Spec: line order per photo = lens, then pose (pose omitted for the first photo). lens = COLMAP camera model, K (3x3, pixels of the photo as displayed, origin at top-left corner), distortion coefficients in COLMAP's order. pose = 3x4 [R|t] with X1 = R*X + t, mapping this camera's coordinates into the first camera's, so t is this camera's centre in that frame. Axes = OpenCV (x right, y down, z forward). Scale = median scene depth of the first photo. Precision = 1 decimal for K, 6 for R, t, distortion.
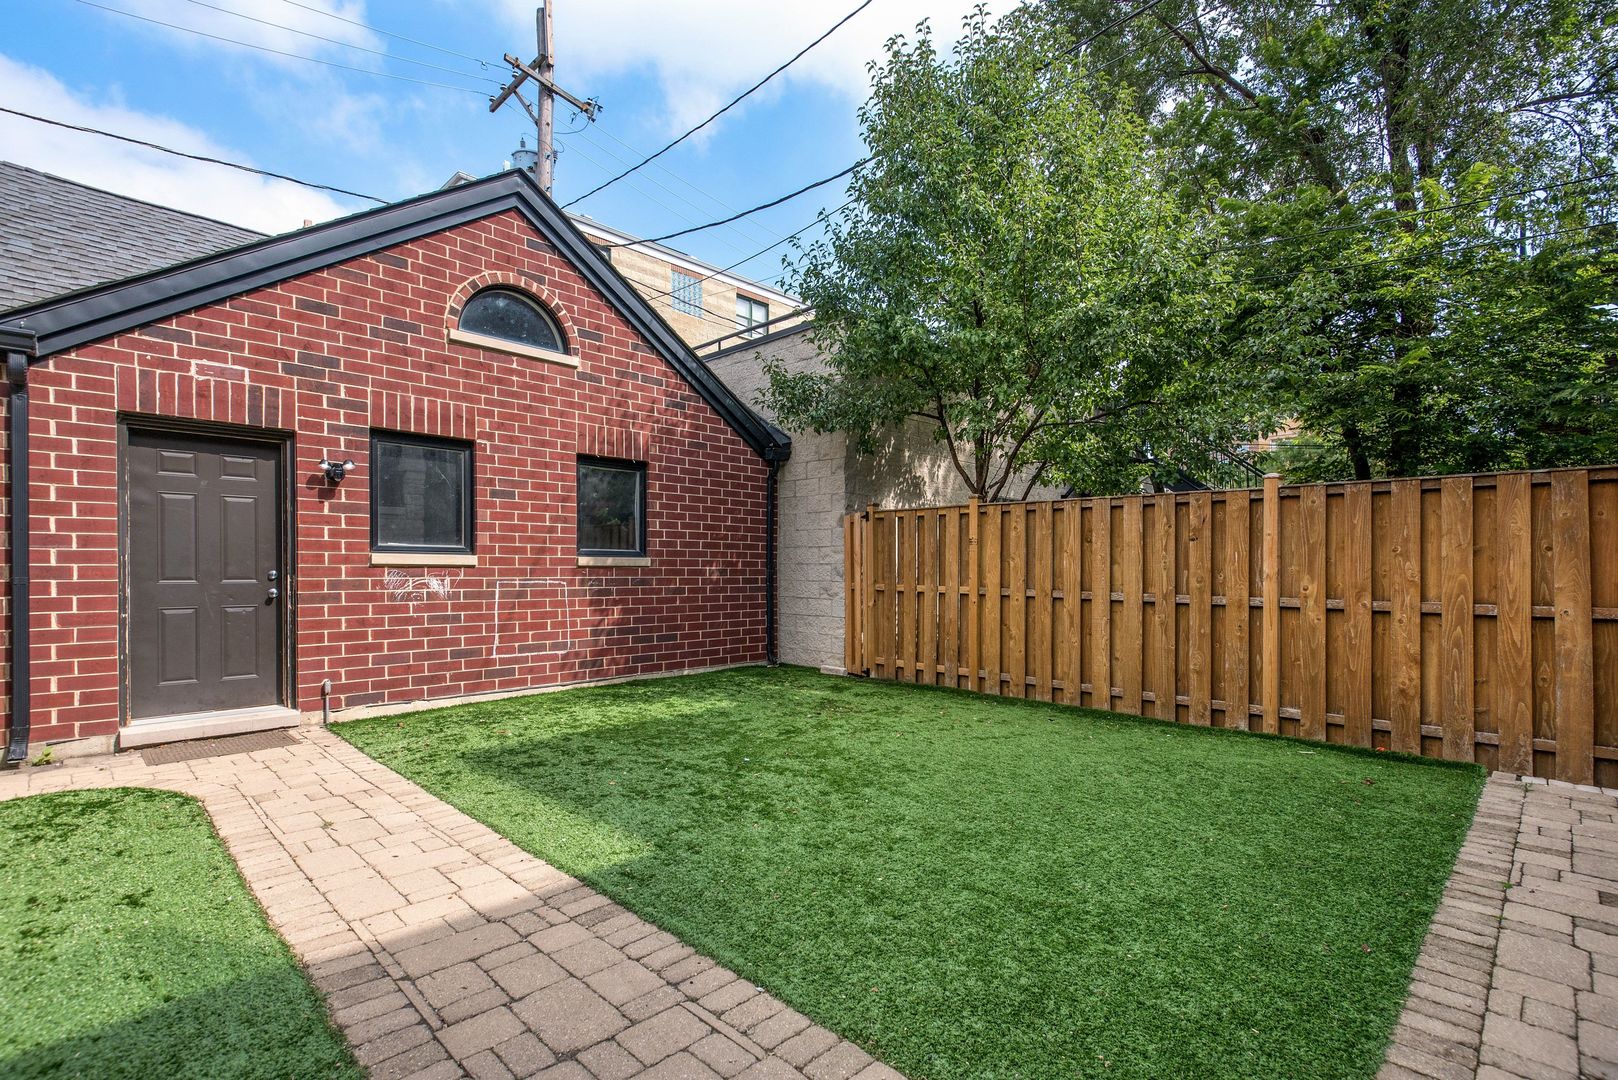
lens RADIAL K [[719.9, 0, 806.1], [0, 719.9, 573.2], [0, 0, 1]] dist [0.017539, -0.000573]
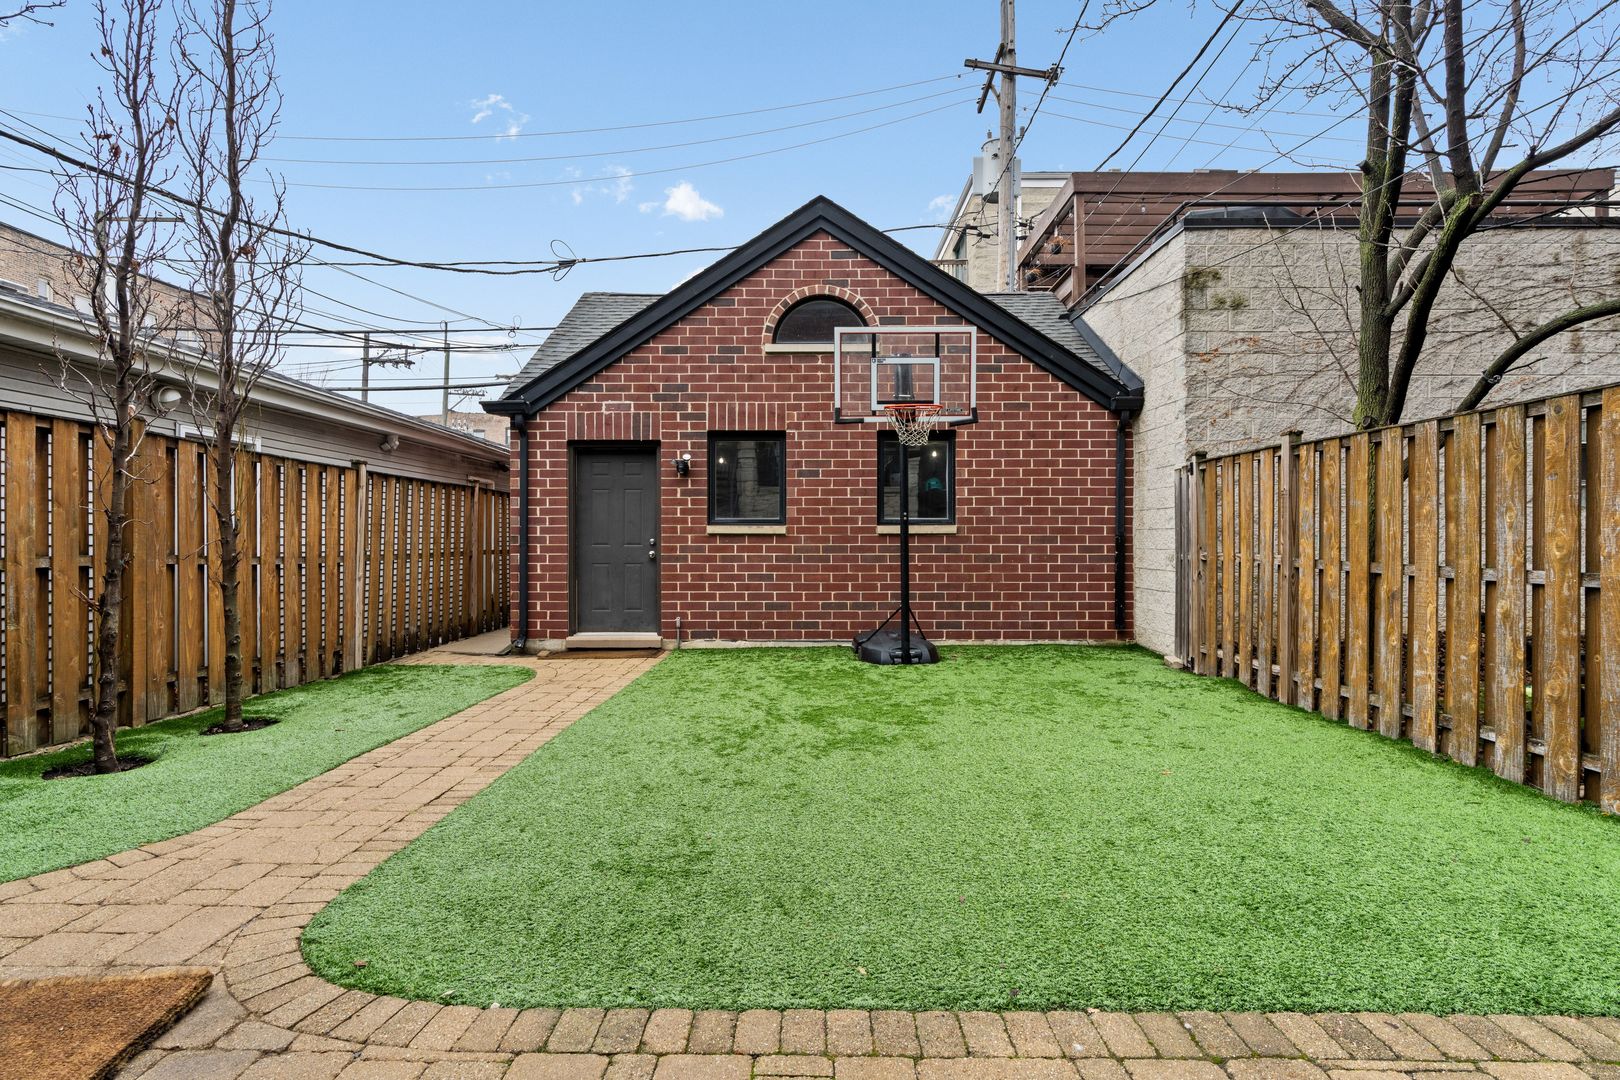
lens RADIAL K [[747.4, 0, 813.1], [0, 747.4, 535.1], [0, 0, 1]] dist [-0.000325, 0.000043]
pose [[0.725271, -0.010292, -0.688387, 0.453335], [0.000361, 0.999894, -0.014569, 0.009626], [0.688464, 0.010318, 0.725197, 0.130367]]
